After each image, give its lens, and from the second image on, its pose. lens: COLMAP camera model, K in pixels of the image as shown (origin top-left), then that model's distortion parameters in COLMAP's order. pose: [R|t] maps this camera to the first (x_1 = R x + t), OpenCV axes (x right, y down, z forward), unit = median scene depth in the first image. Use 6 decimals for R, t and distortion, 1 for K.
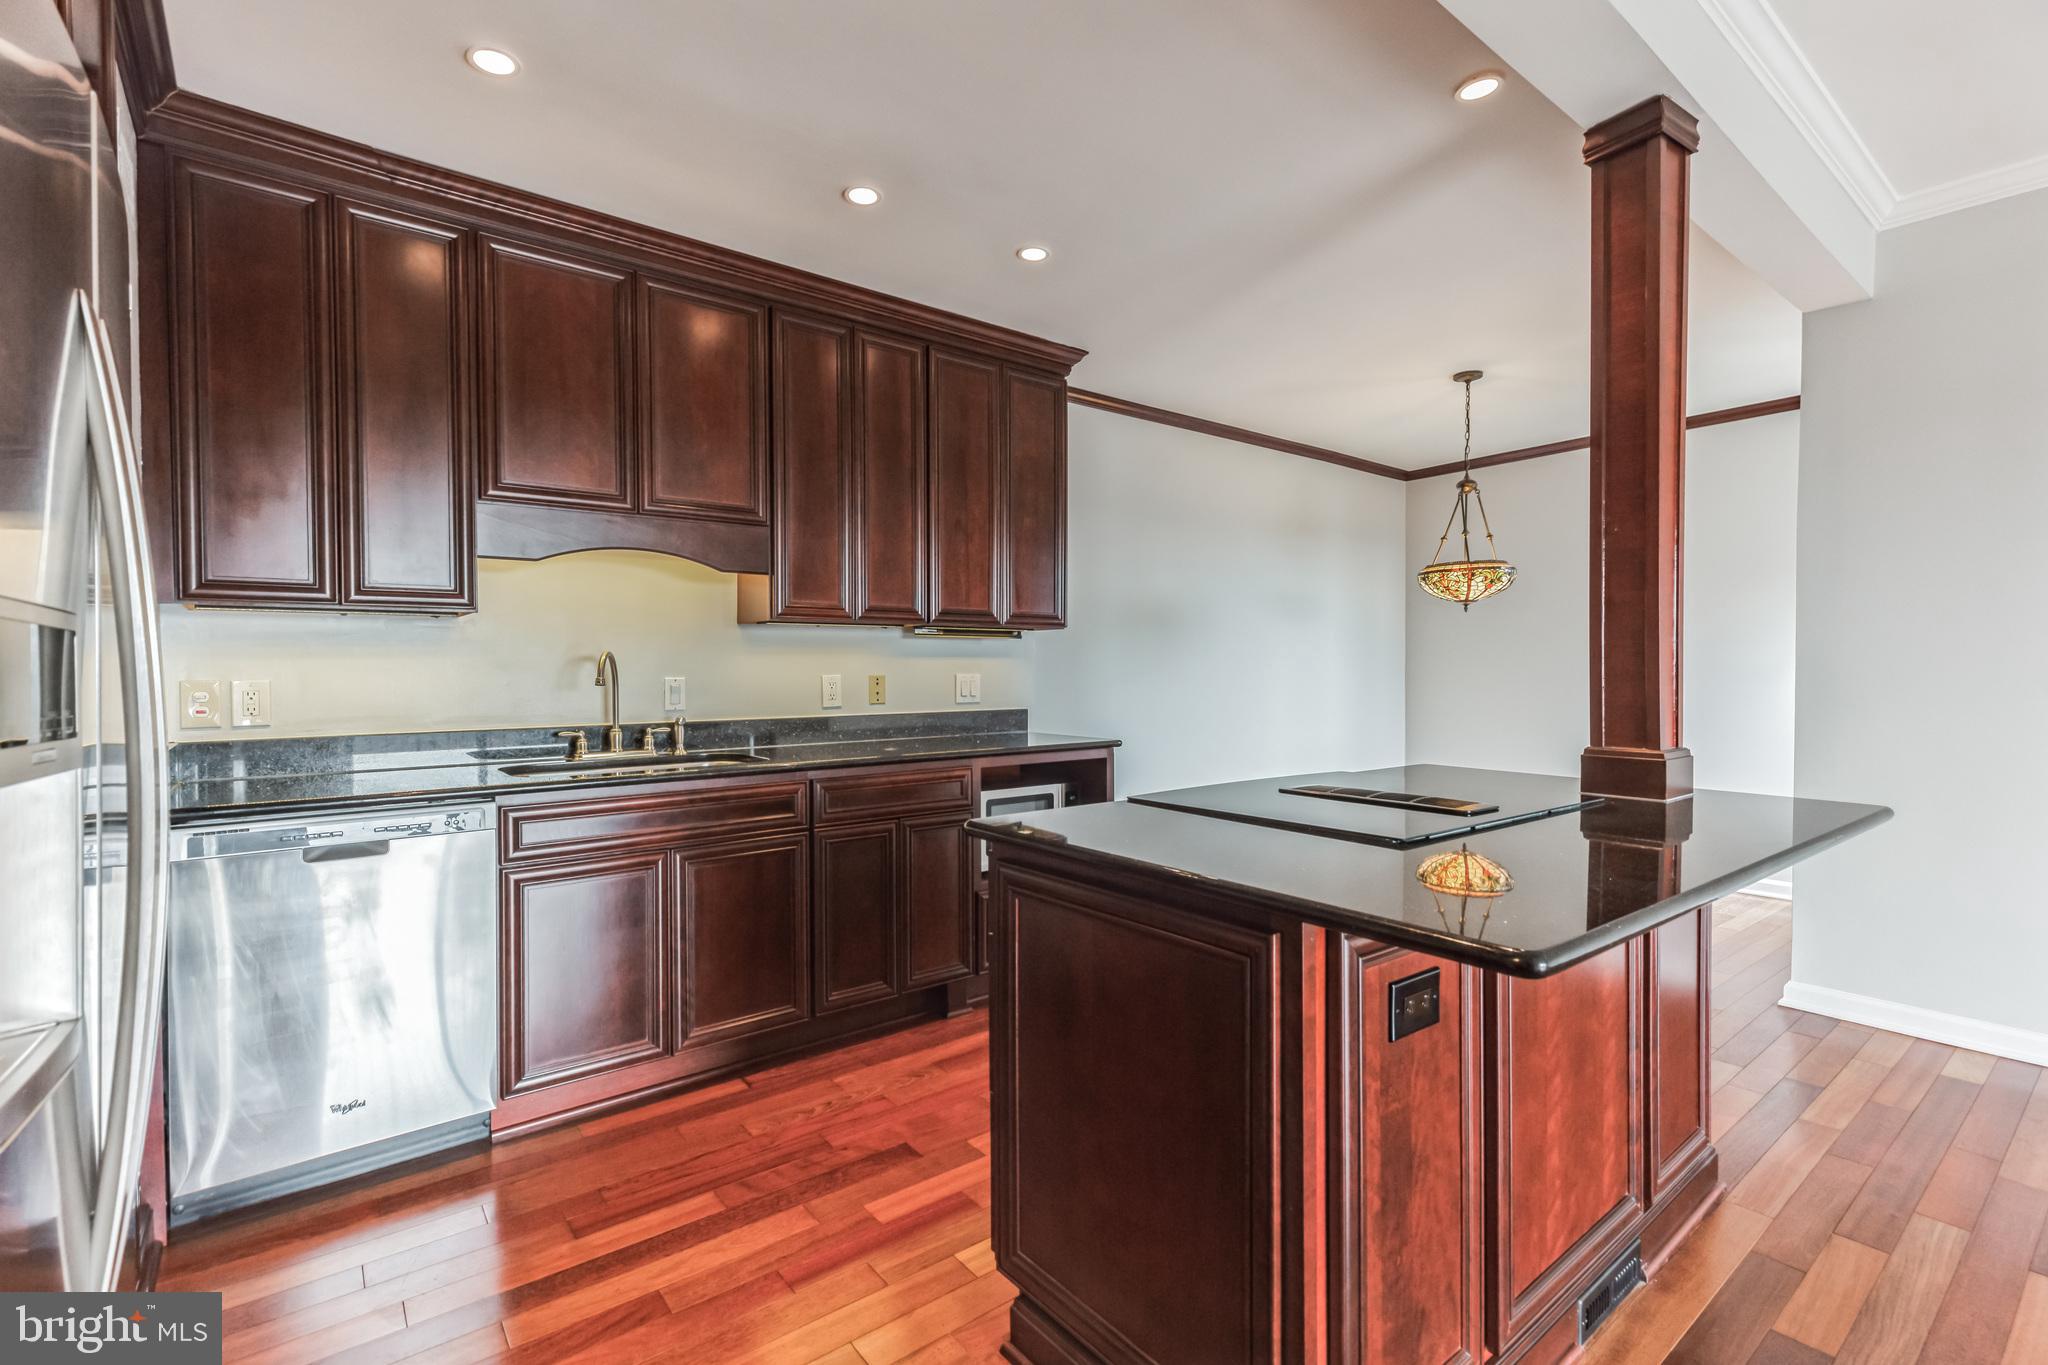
lens RADIAL K [[925.8, 0, 1008.7], [0, 925.8, 675.6], [0, 0, 1]] dist [0.017968, 0.000379]
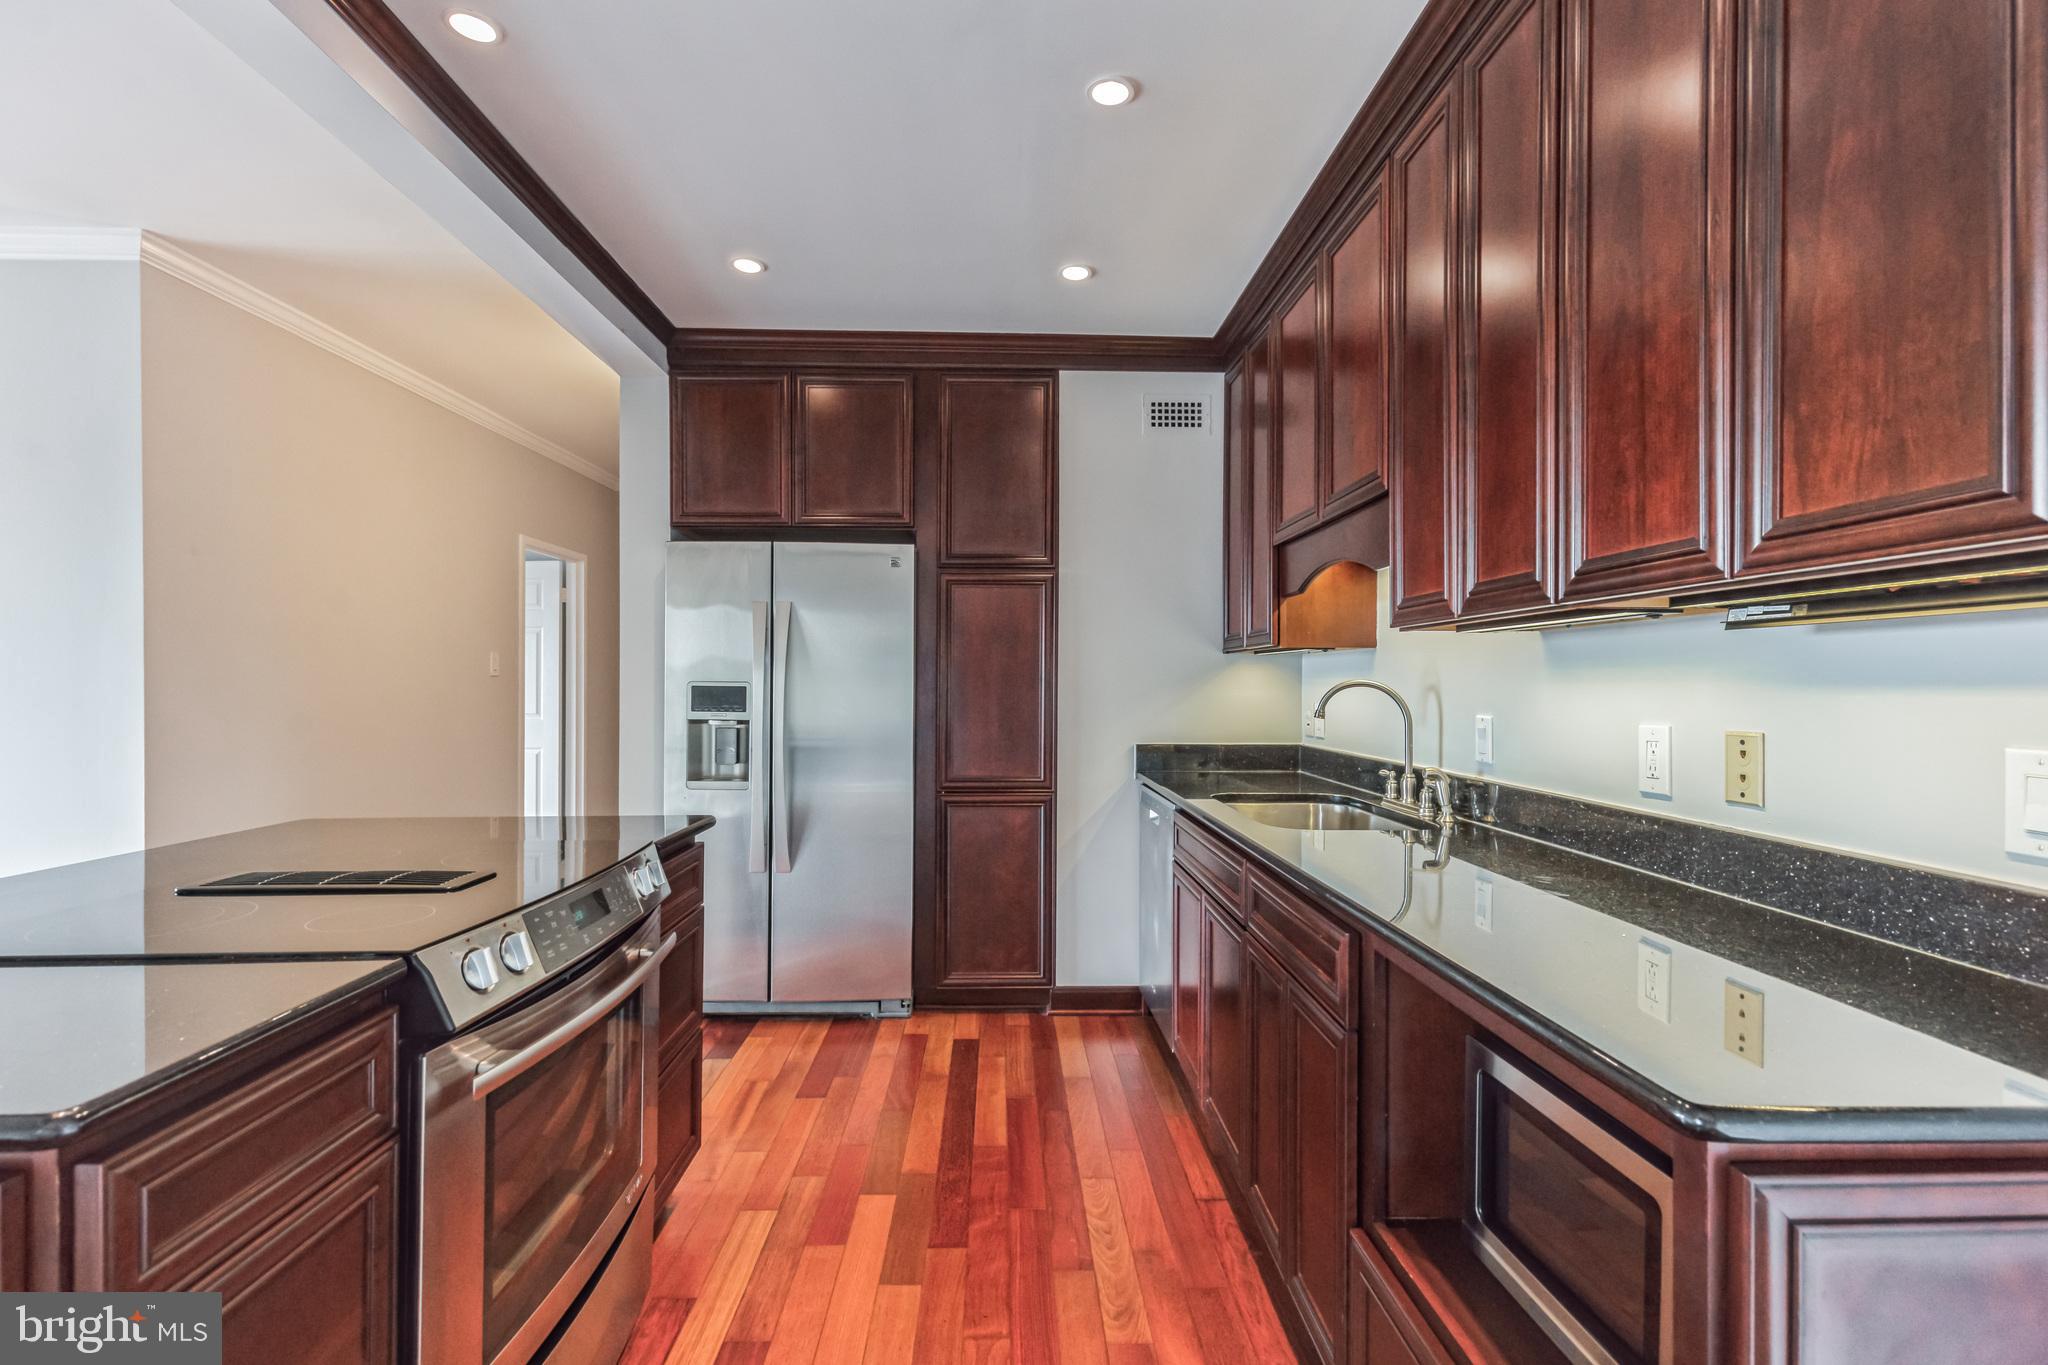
lens RADIAL K [[925.8, 0, 1008.4], [0, 925.8, 680.6], [0, 0, 1]] dist [0.017968, 0.000379]
pose [[-0.594214, 0.001886, -0.804304, 0.443234], [-0.003782, 0.999980, 0.005139, -0.027808], [0.804298, 0.006096, -0.594195, 1.194661]]
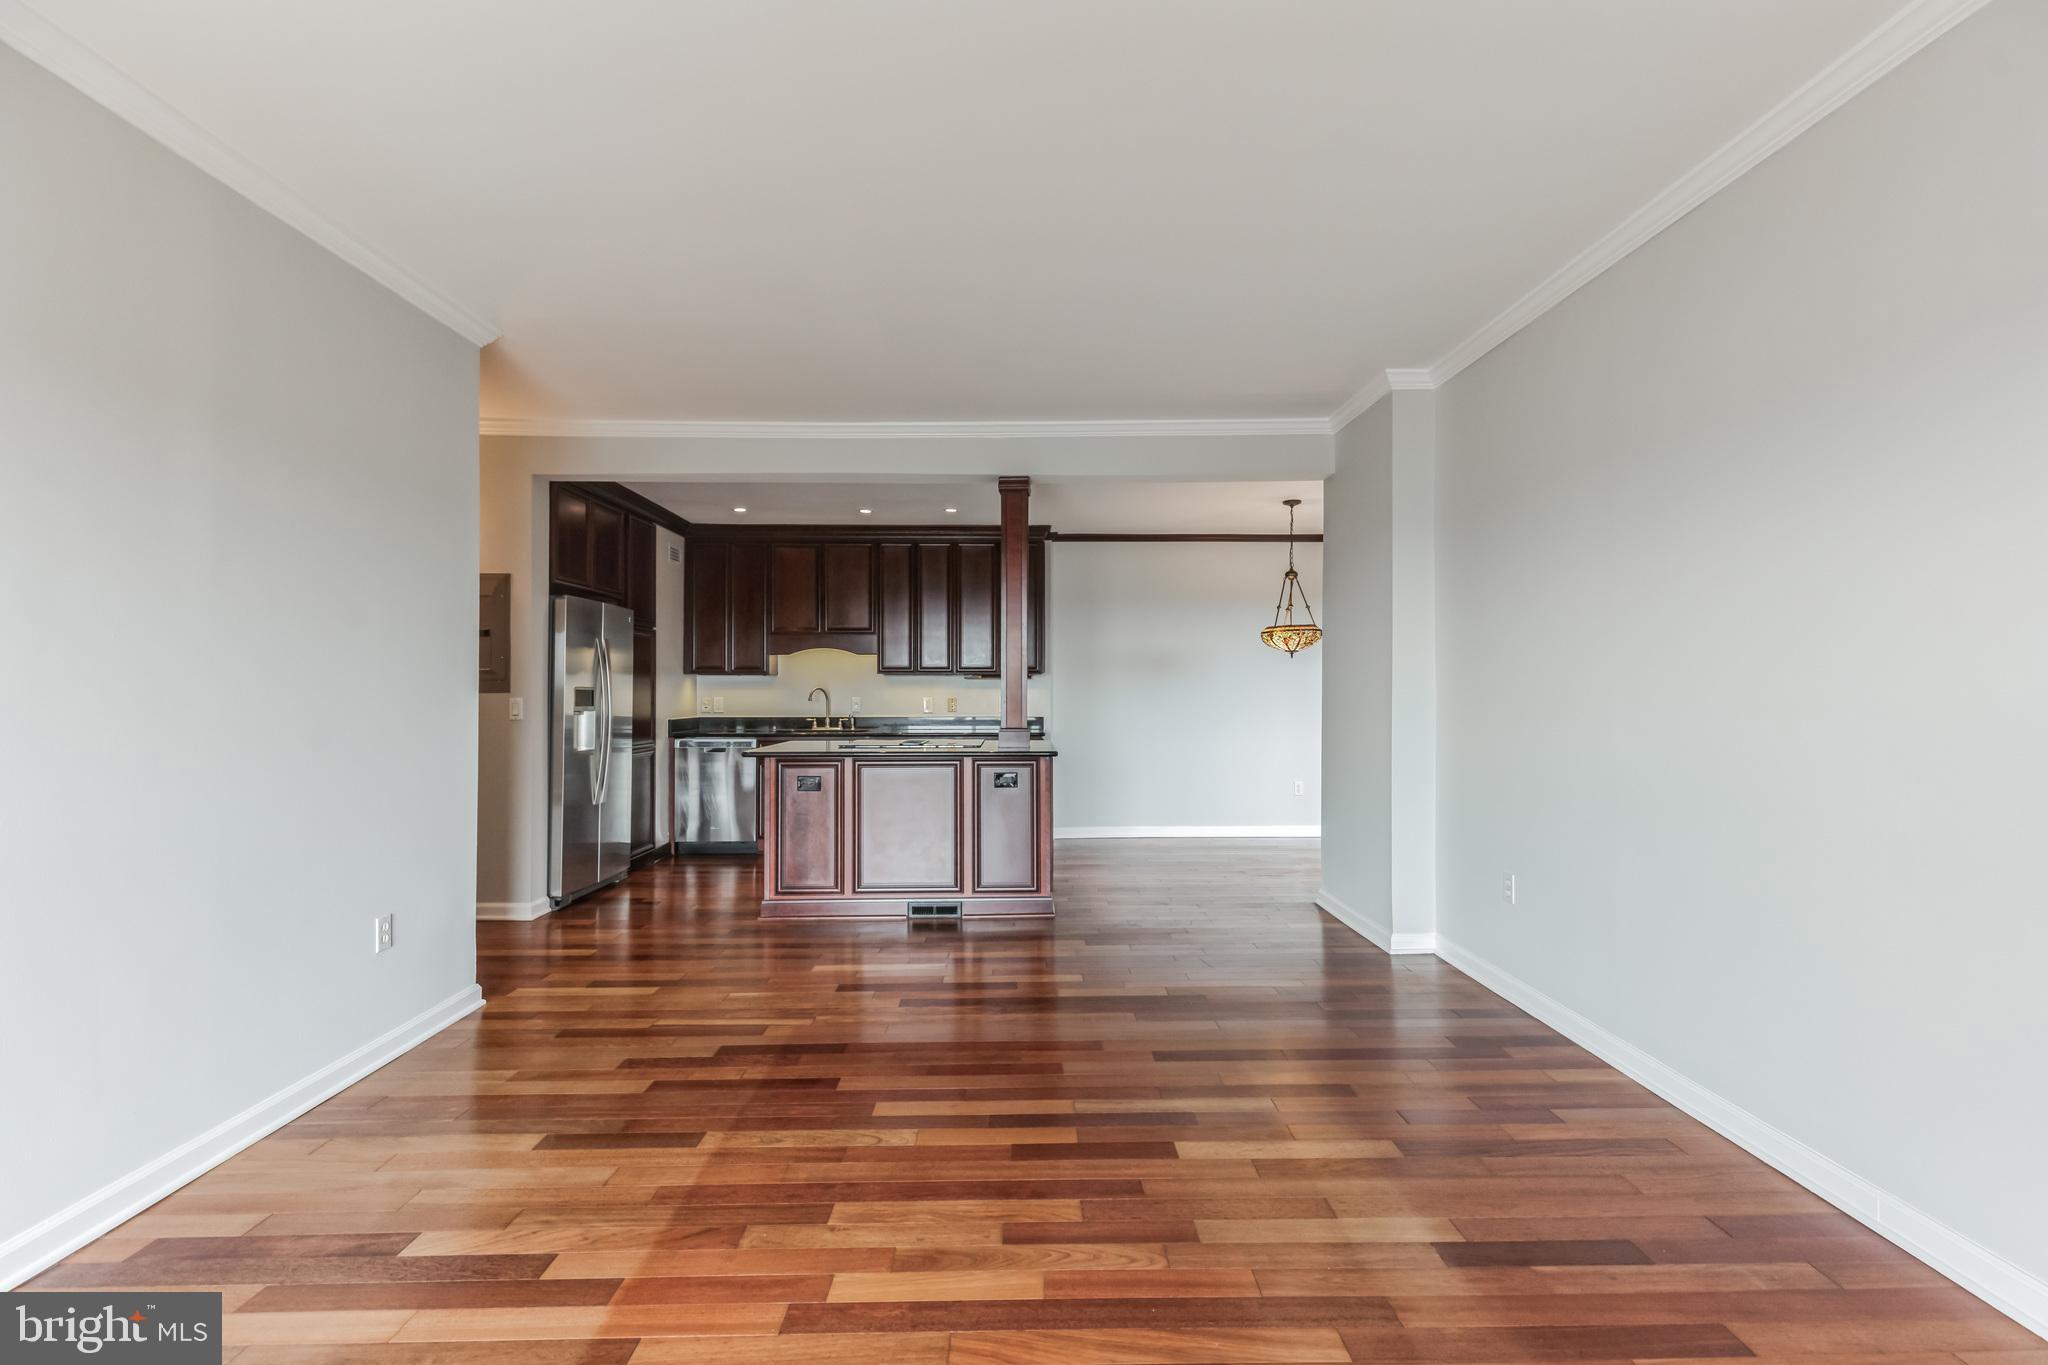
lens RADIAL K [[925.8, 0, 1010.7], [0, 925.8, 670.7], [0, 0, 1]] dist [0.017968, 0.000379]
pose [[0.784523, -0.008082, -0.620047, 1.490291], [-0.007956, 0.999702, -0.023097, -0.016832], [0.620049, 0.023053, 0.784224, -0.638774]]
